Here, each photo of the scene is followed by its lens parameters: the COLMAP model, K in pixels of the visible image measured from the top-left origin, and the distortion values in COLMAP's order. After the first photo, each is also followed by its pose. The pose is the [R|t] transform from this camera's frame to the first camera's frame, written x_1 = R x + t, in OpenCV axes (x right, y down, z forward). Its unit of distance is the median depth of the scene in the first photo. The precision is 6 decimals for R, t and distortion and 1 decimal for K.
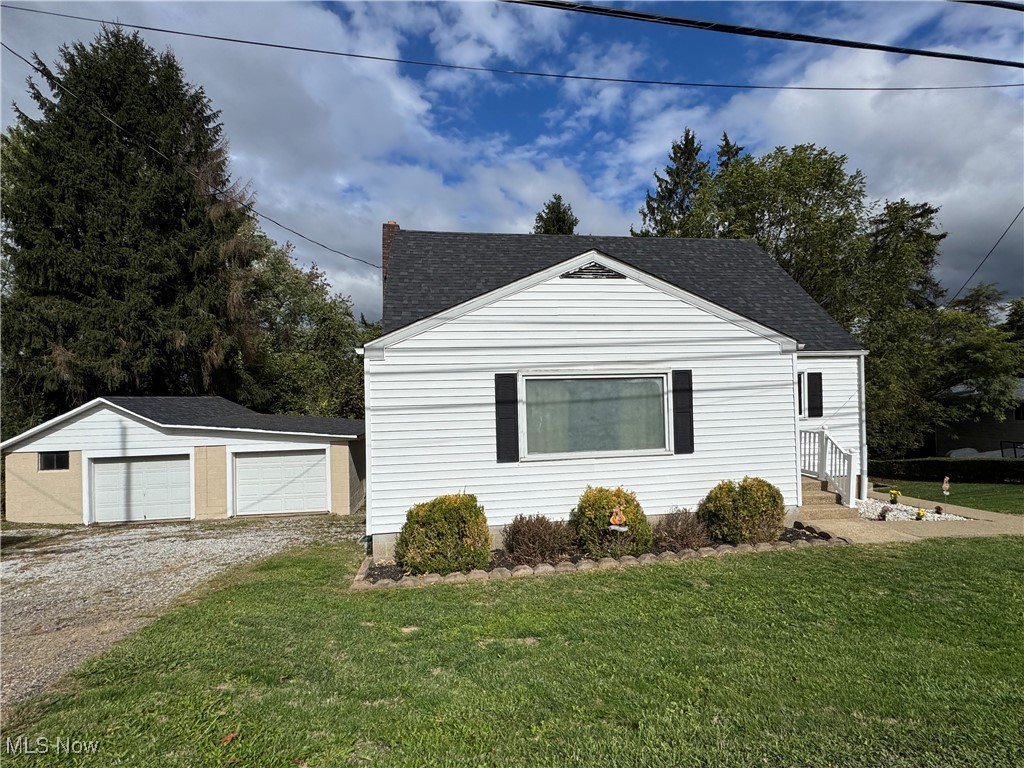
lens RADIAL K [[473.7, 0, 512.0], [0, 473.7, 384.9], [0, 0, 1]] dist [-0.003016, -0.001316]
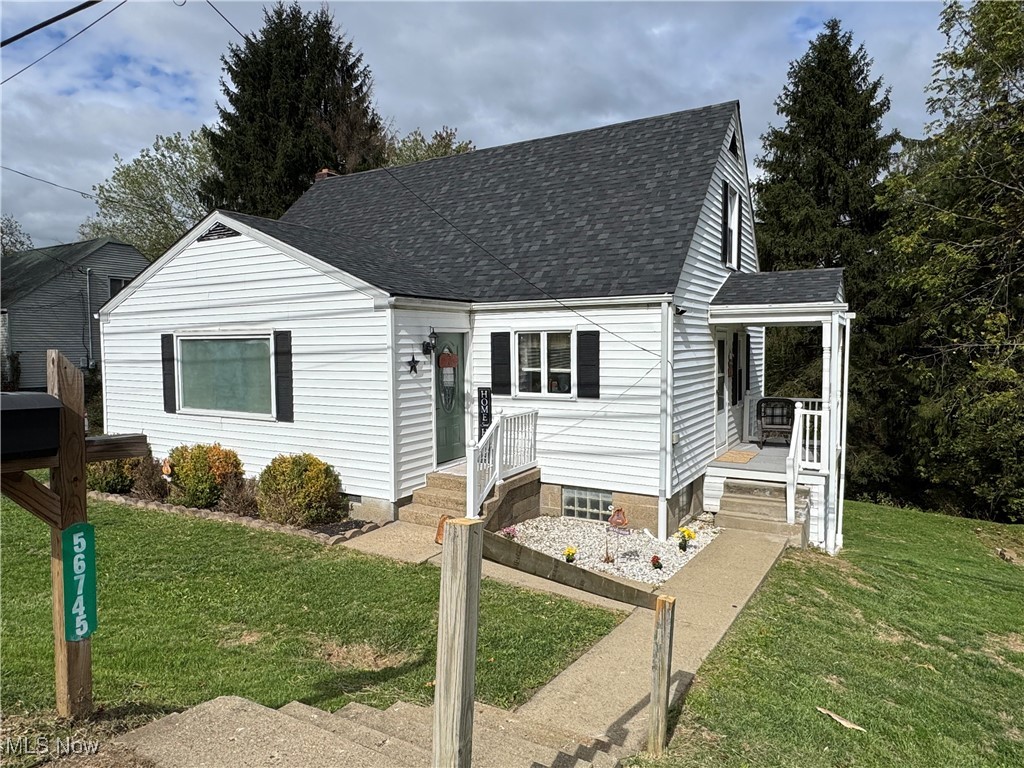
lens RADIAL K [[656.5, 0, 511.0], [0, 656.5, 382.6], [0, 0, 1]] dist [-0.003742, -0.000231]
pose [[0.770719, 0.056198, -0.634692, 1.510458], [-0.004153, 0.996525, 0.083193, -0.039340], [0.637161, -0.061483, 0.768274, 0.304801]]
